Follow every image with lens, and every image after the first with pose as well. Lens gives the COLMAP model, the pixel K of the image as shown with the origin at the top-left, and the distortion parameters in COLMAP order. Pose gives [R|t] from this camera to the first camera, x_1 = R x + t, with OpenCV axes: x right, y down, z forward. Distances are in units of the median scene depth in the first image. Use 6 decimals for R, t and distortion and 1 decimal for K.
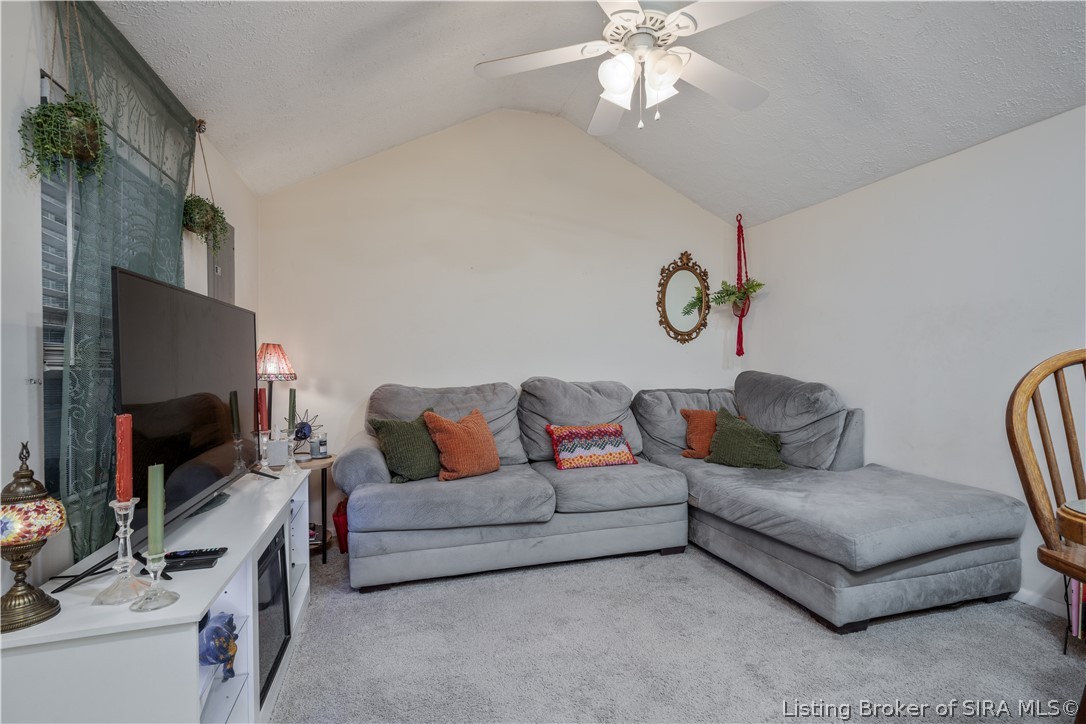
lens RADIAL K [[524.2, 0, 546.5], [0, 524.2, 359.1], [0, 0, 1]] dist [0.001623, -0.000743]
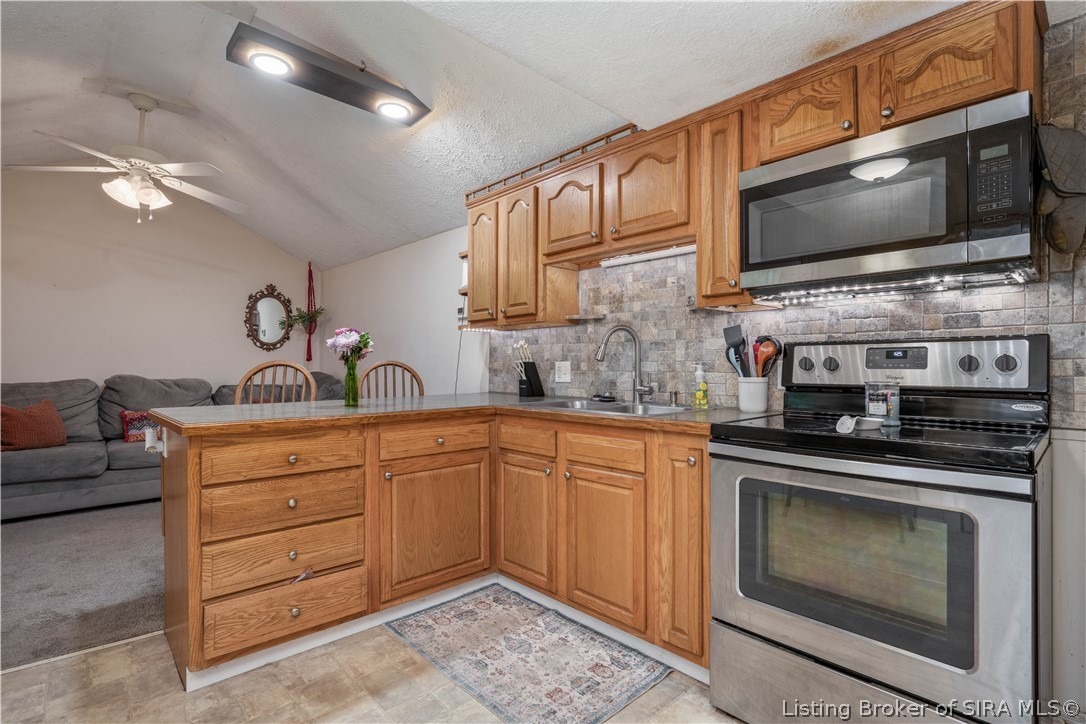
lens RADIAL K [[524.2, 0, 553.4], [0, 524.2, 366.7], [0, 0, 1]] dist [0.001623, -0.000743]
pose [[0.893232, 0.012849, 0.449412, 0.411363], [-0.015654, 0.999874, 0.002526, -0.006894], [-0.449323, -0.009292, 0.893321, -0.729196]]
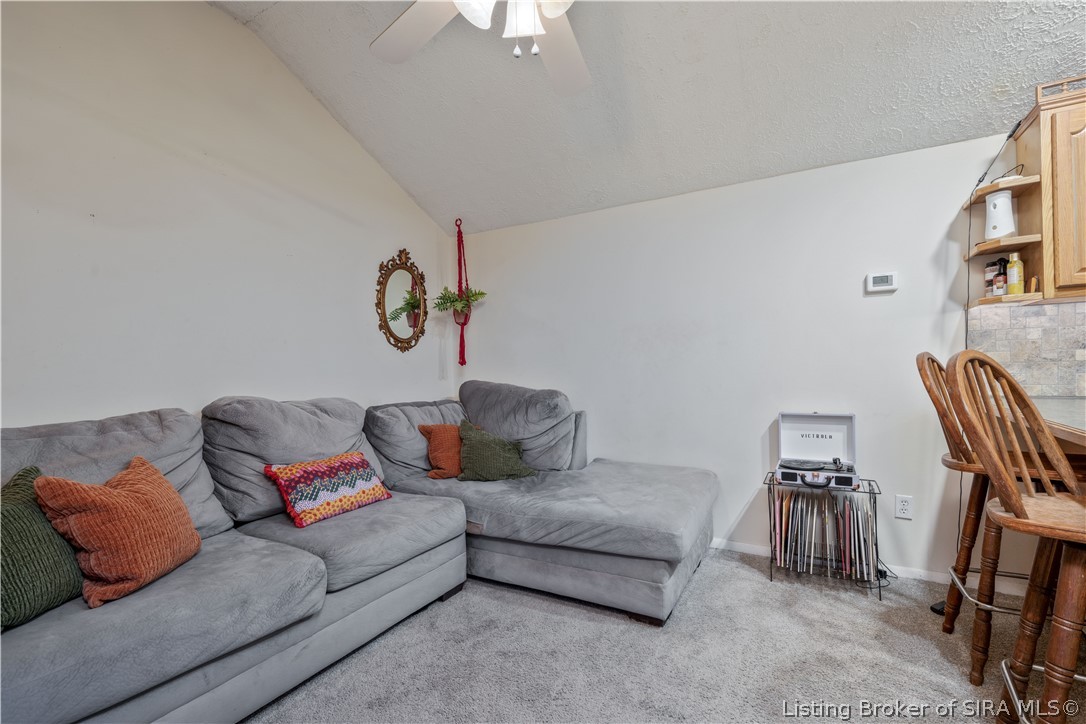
lens RADIAL K [[484.0, 0, 537.7], [0, 484.0, 376.4], [0, 0, 1]] dist [-0.000285, -0.001059]
pose [[0.721918, -0.019466, 0.691704, -0.192902], [0.013599, 0.999810, 0.013944, 0.004951], [-0.691845, -0.000660, 0.722046, 0.324676]]
